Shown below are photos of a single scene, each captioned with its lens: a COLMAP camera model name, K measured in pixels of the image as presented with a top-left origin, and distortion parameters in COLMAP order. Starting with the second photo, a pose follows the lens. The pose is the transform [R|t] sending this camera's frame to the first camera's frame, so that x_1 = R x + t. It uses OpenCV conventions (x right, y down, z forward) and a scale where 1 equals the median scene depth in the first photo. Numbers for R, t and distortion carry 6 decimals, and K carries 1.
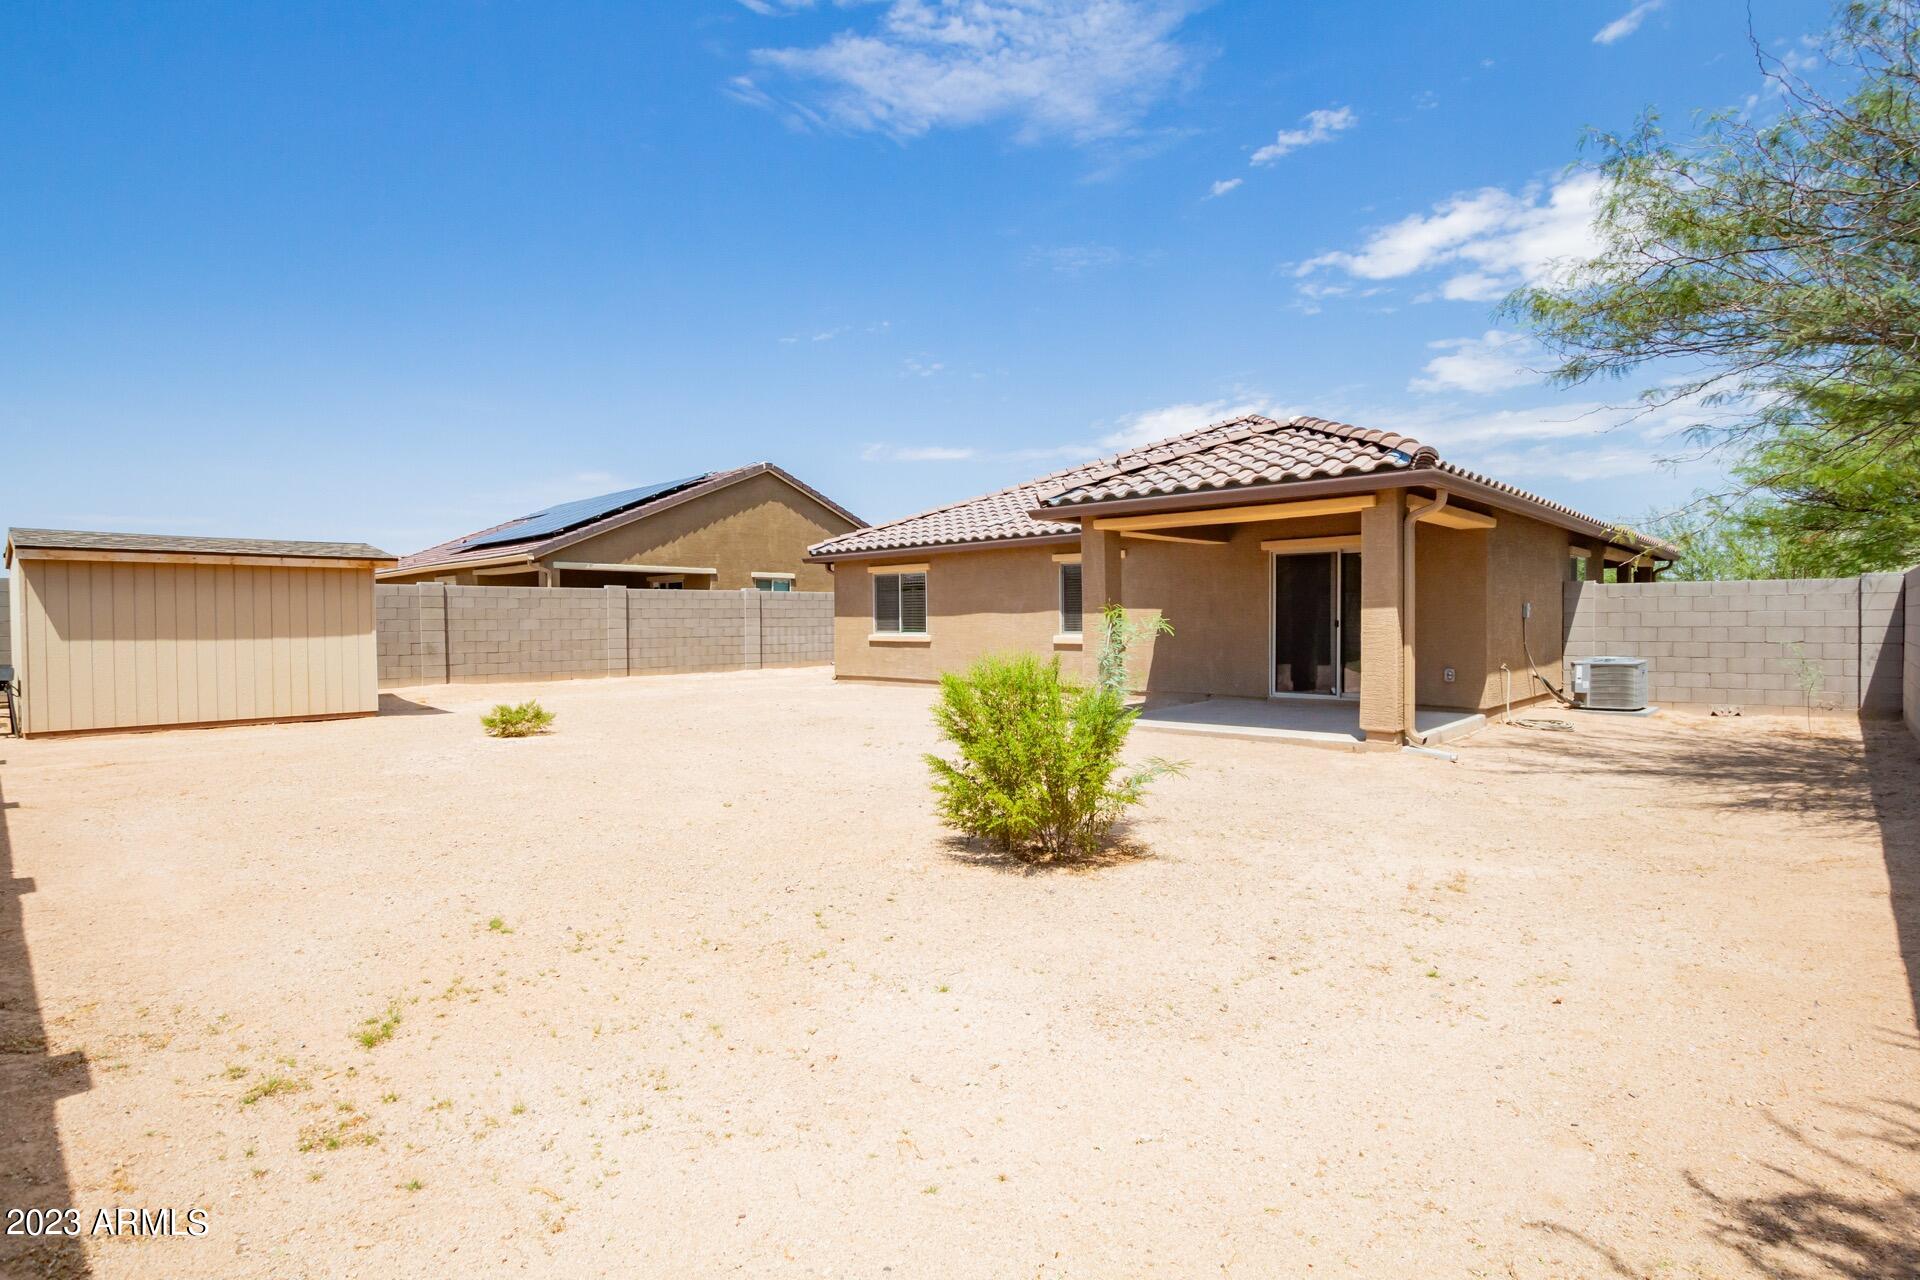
lens RADIAL K [[923.3, 0, 960.0], [0, 923.3, 640.0], [0, 0, 1]] dist [-0.000168, 0.000006]
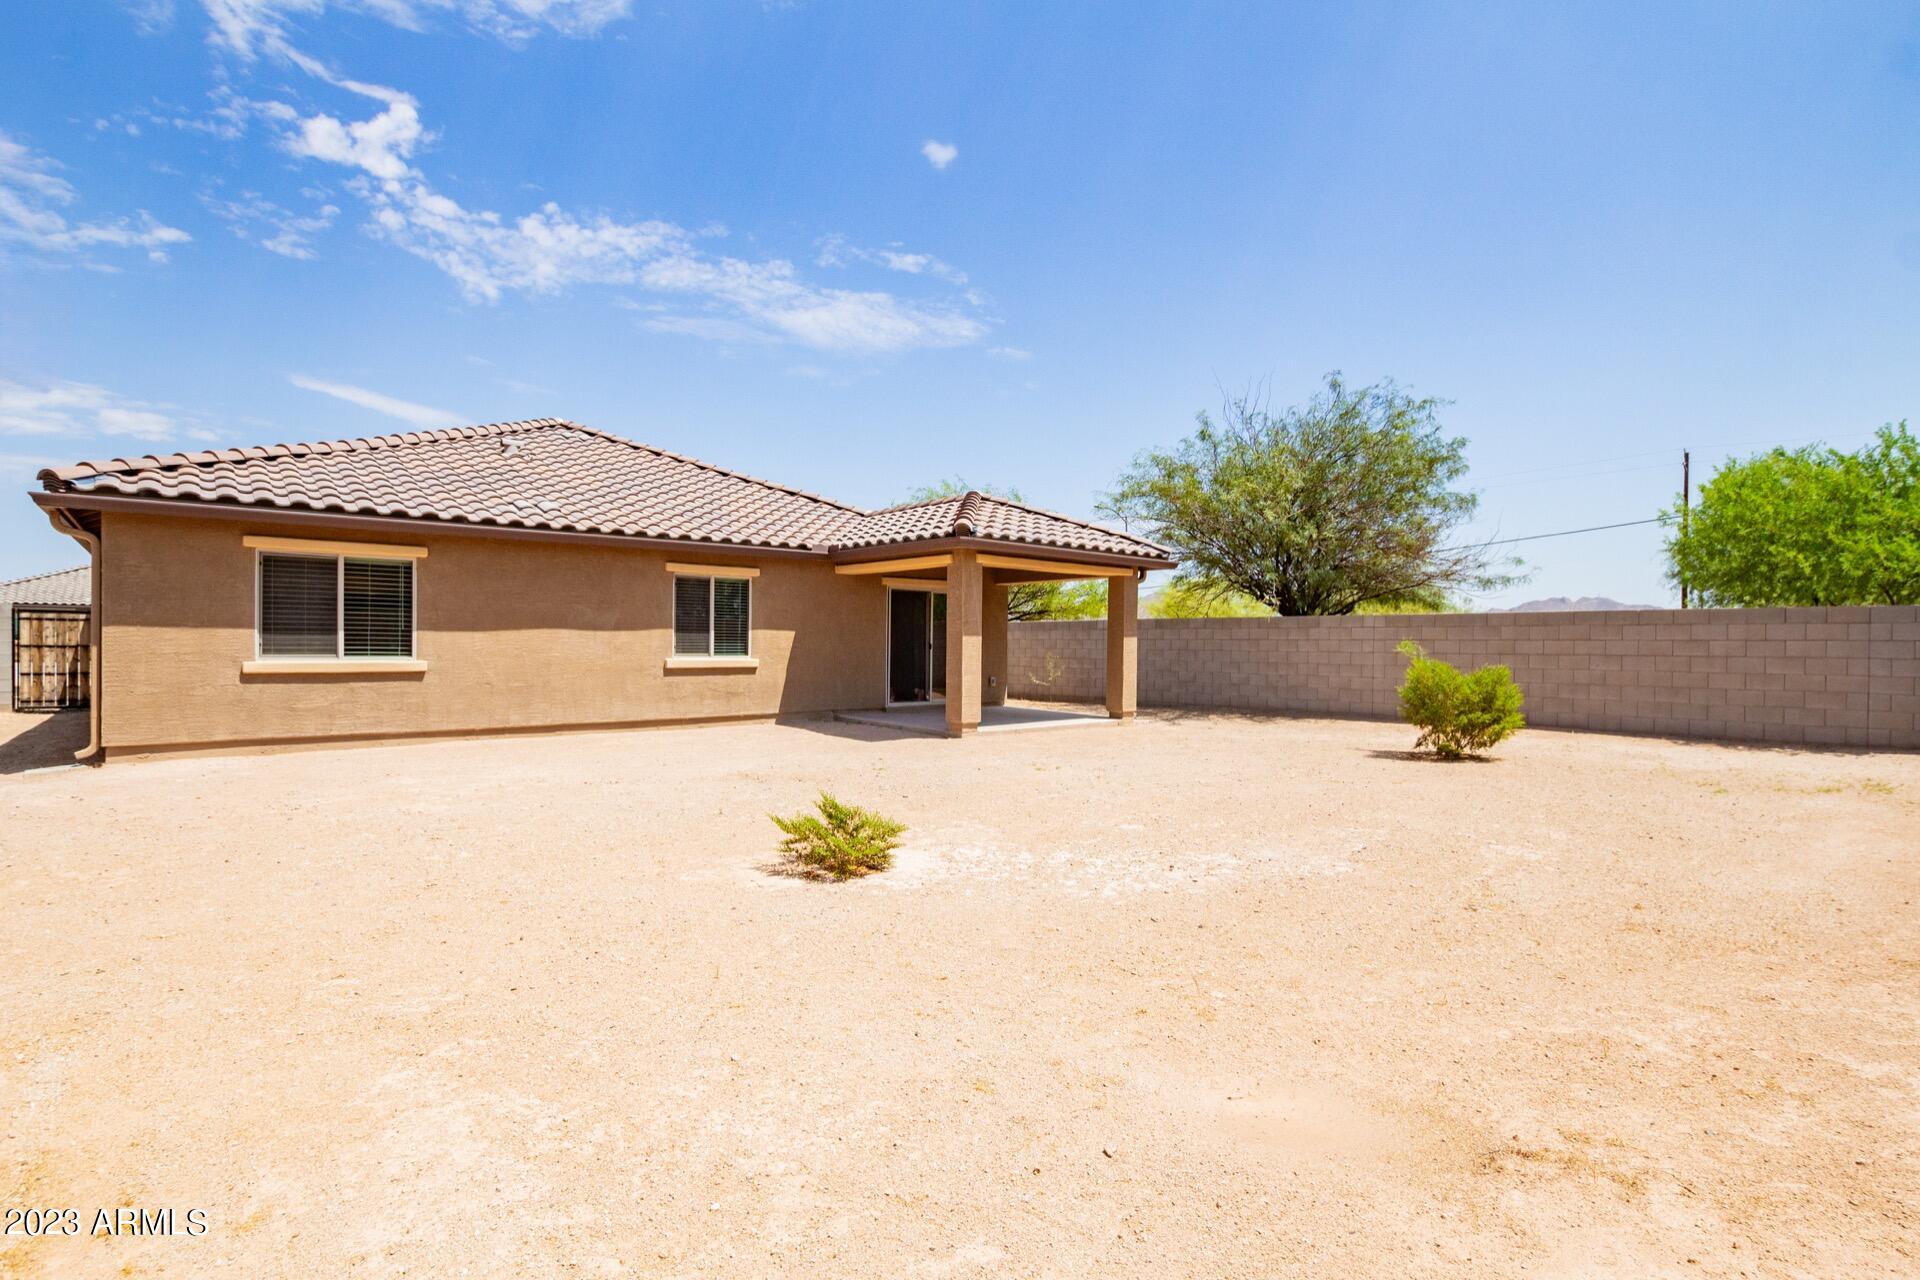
lens RADIAL K [[923.3, 0, 960.0], [0, 923.3, 640.0], [0, 0, 1]] dist [-0.000168, 0.000006]
pose [[0.103568, 0.016944, 0.994478, -0.775824], [0.015791, 0.999701, -0.018677, -0.002327], [-0.994497, 0.017638, 0.103269, 0.711822]]
